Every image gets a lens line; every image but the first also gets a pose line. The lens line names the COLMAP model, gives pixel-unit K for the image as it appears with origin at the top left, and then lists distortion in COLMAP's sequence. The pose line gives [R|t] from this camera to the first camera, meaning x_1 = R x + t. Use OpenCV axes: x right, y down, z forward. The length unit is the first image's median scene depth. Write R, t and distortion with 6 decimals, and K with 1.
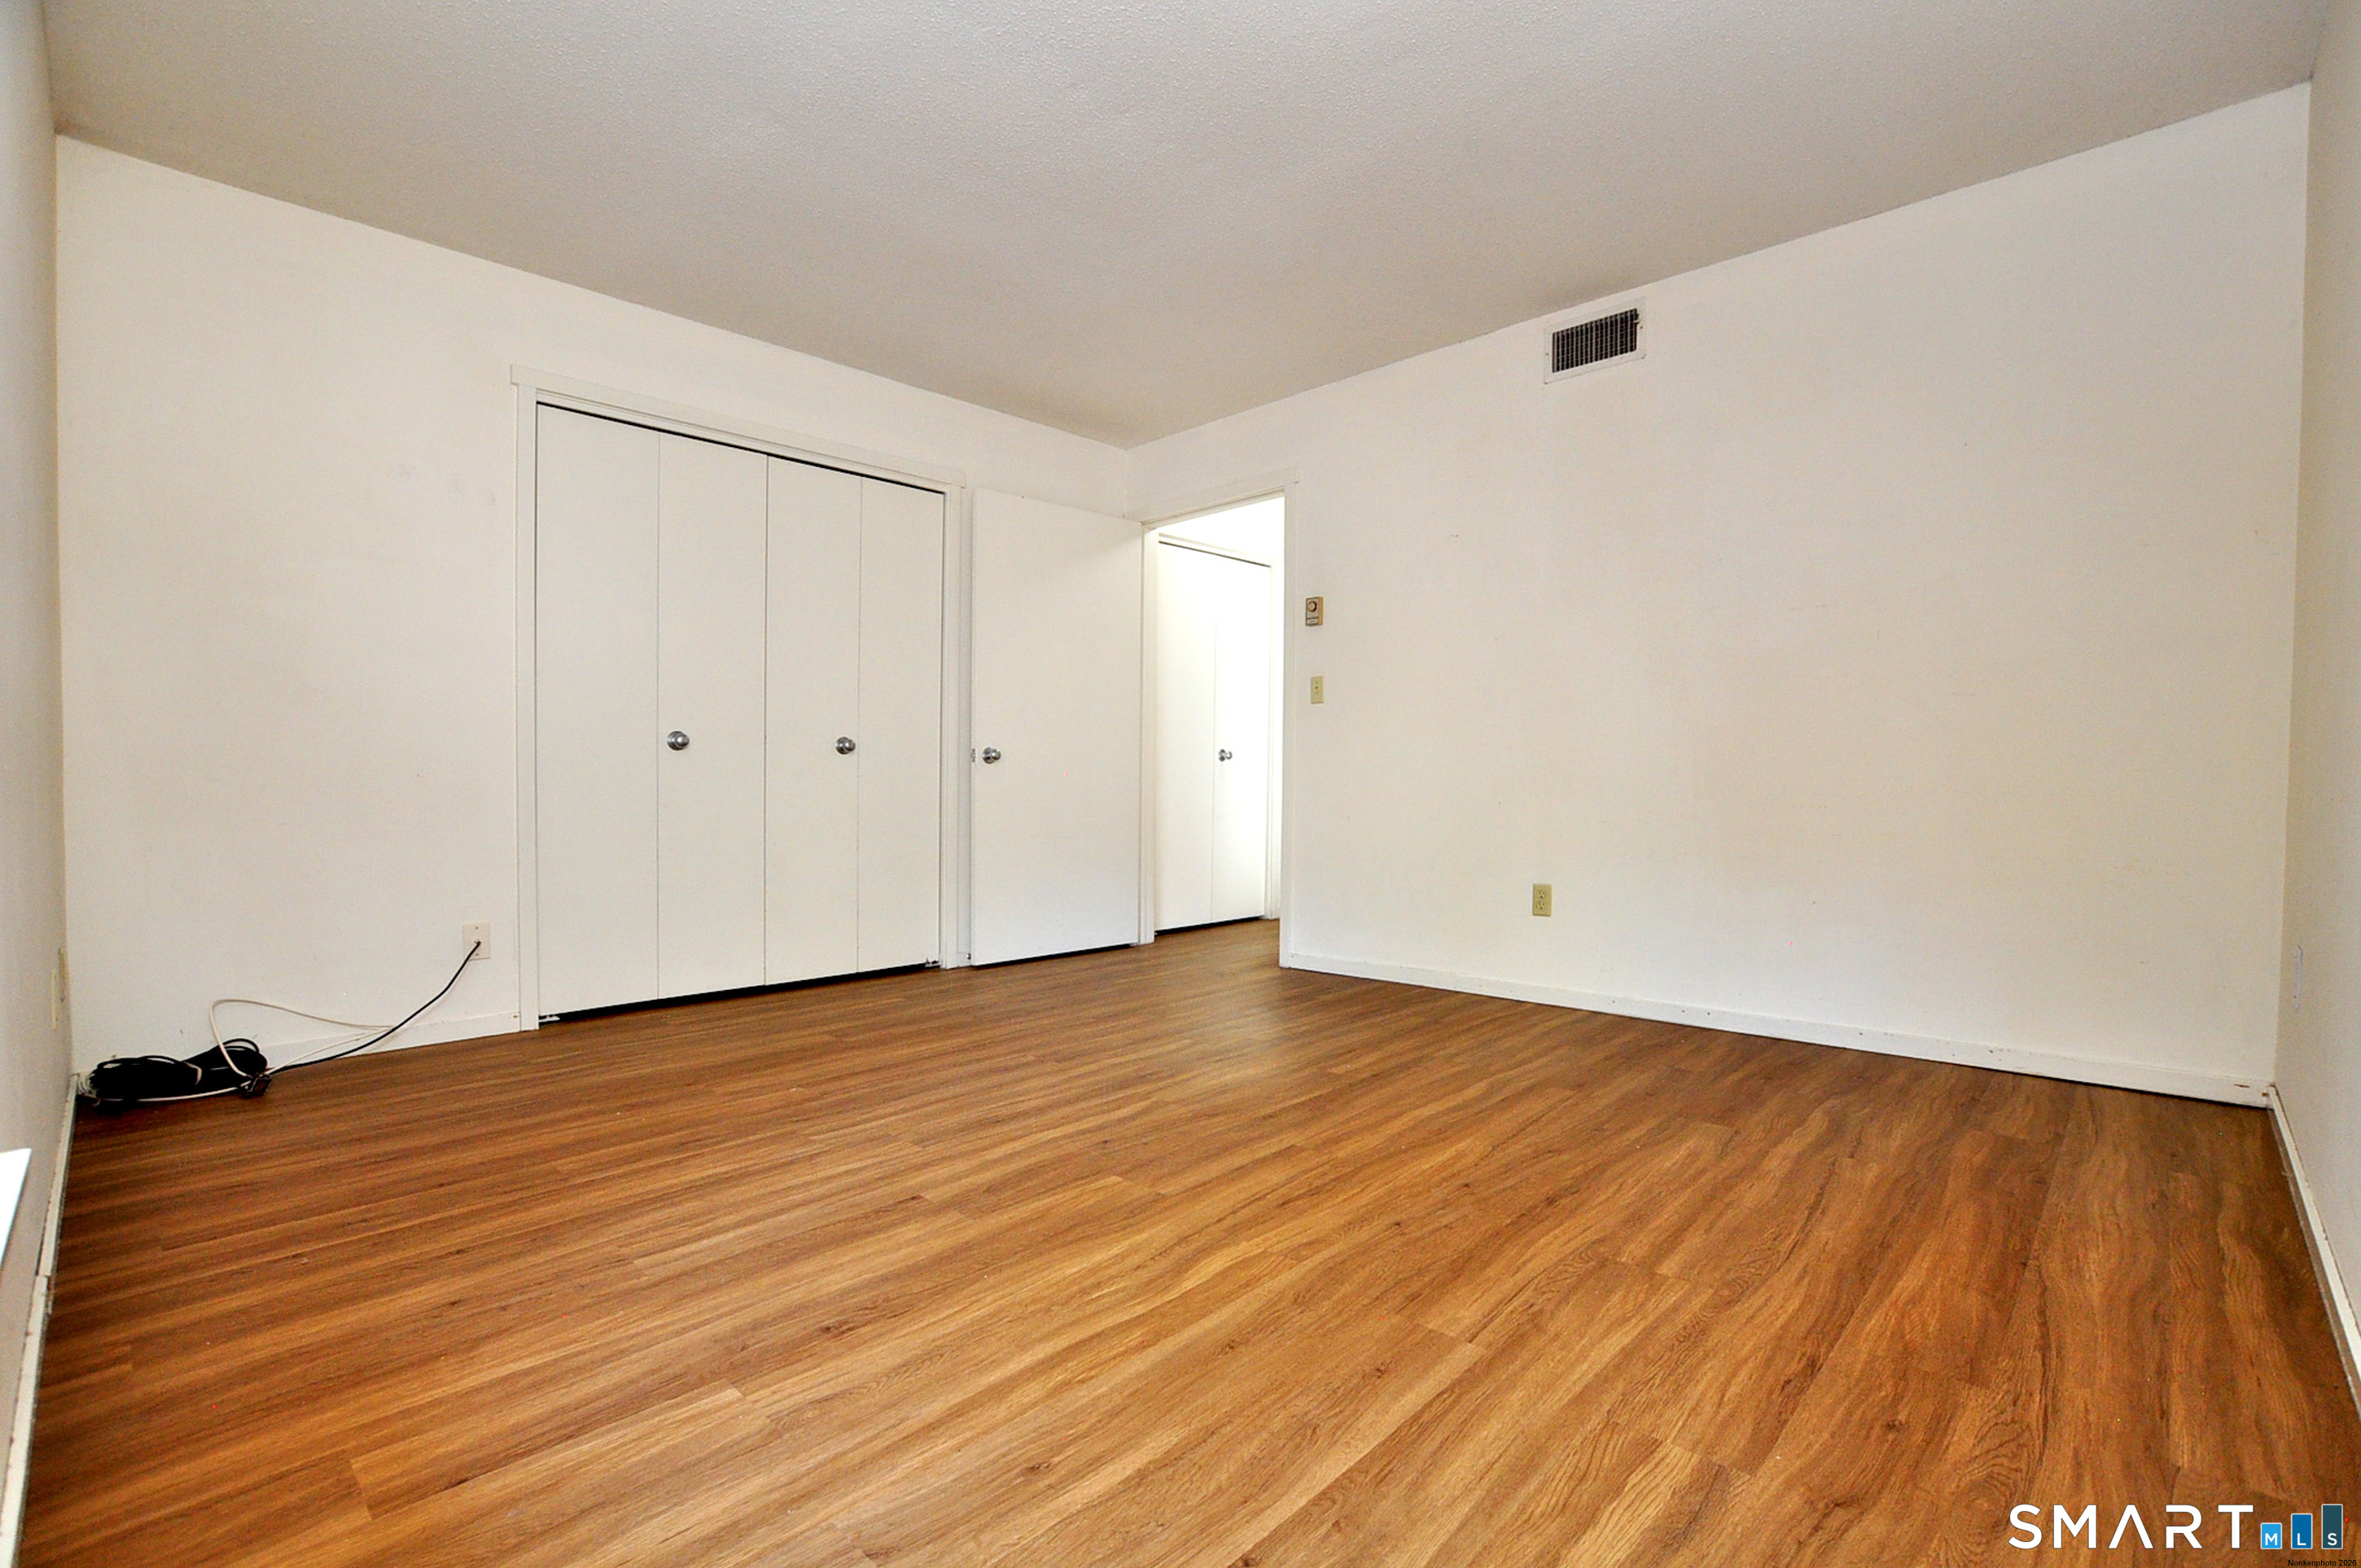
lens RADIAL K [[1050.9, 0, 1193.2], [0, 1050.9, 796.9], [0, 0, 1]] dist [-0.035349, 0.008239]
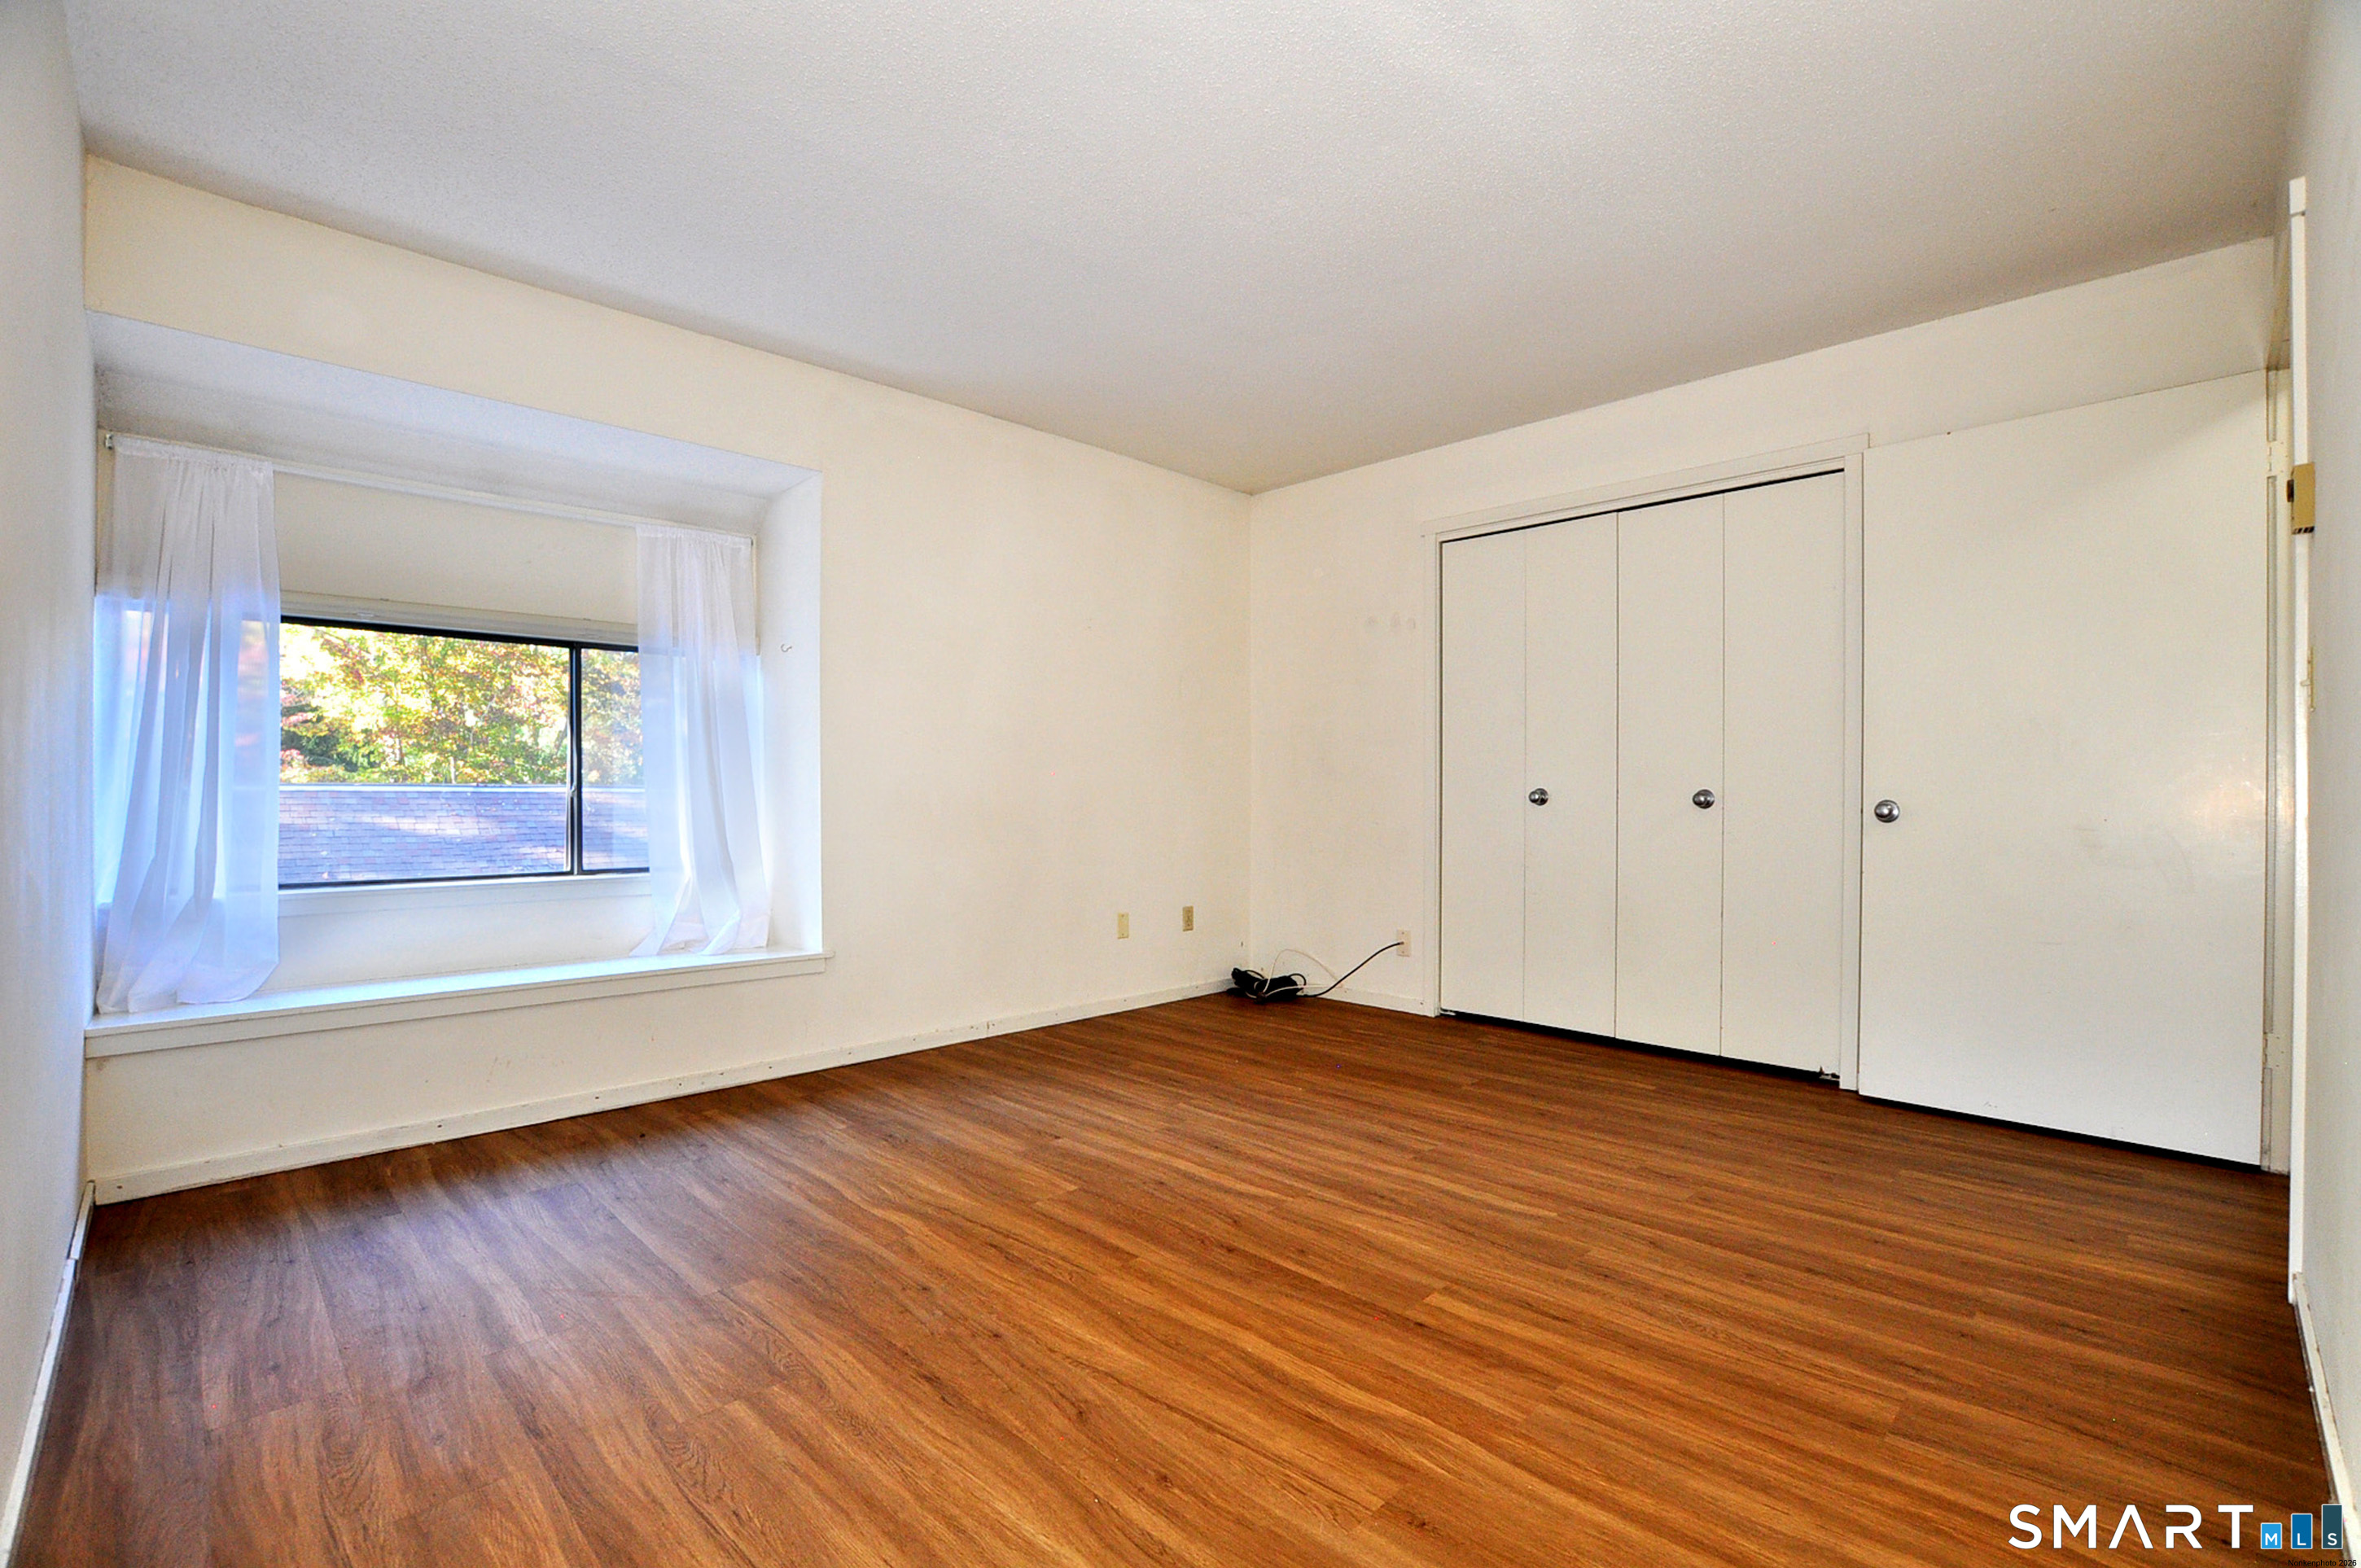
lens RADIAL K [[1050.9, 0, 1193.2], [0, 1050.9, 796.9], [0, 0, 1]] dist [-0.035349, 0.008239]
pose [[-0.028446, 0.009641, -0.999549, 1.047278], [-0.014924, 0.999838, 0.010069, -0.096884], [0.999484, 0.015203, -0.028298, 1.077812]]
